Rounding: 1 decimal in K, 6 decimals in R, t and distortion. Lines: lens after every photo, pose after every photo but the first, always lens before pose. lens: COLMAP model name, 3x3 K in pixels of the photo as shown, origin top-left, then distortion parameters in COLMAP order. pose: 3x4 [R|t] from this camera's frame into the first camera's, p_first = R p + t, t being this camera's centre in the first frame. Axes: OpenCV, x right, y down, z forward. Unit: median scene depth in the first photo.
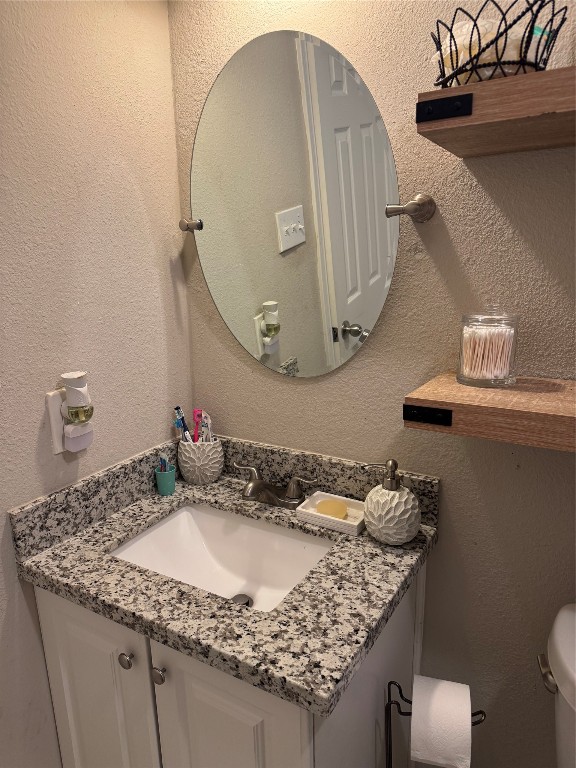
lens RADIAL K [[552.8, 0, 286.8], [0, 552.8, 381.1], [0, 0, 1]] dist [0.003137, -0.005921]
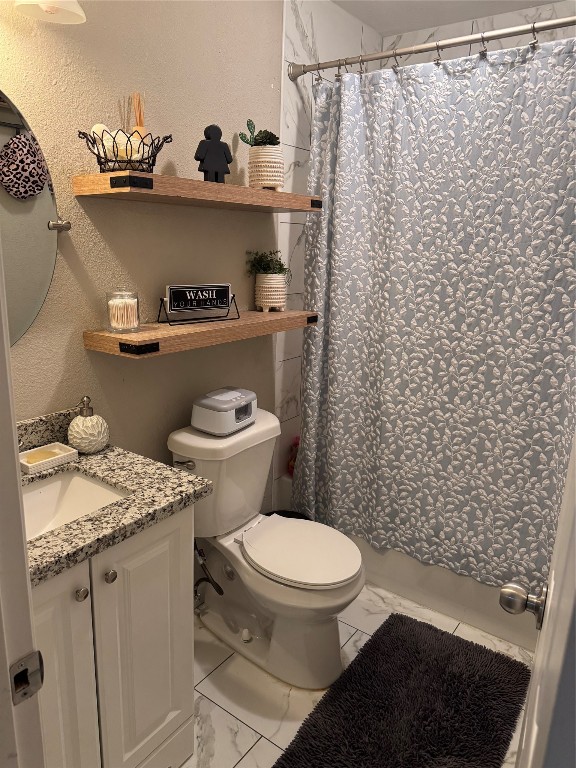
lens RADIAL K [[552.8, 0, 284.9], [0, 552.8, 384.4], [0, 0, 1]] dist [0.003137, -0.005921]
pose [[0.064115, -0.226465, 0.971907, -1.435243], [0.207876, 0.955578, 0.208946, -0.103467], [-0.976052, 0.188640, 0.108344, 0.371431]]
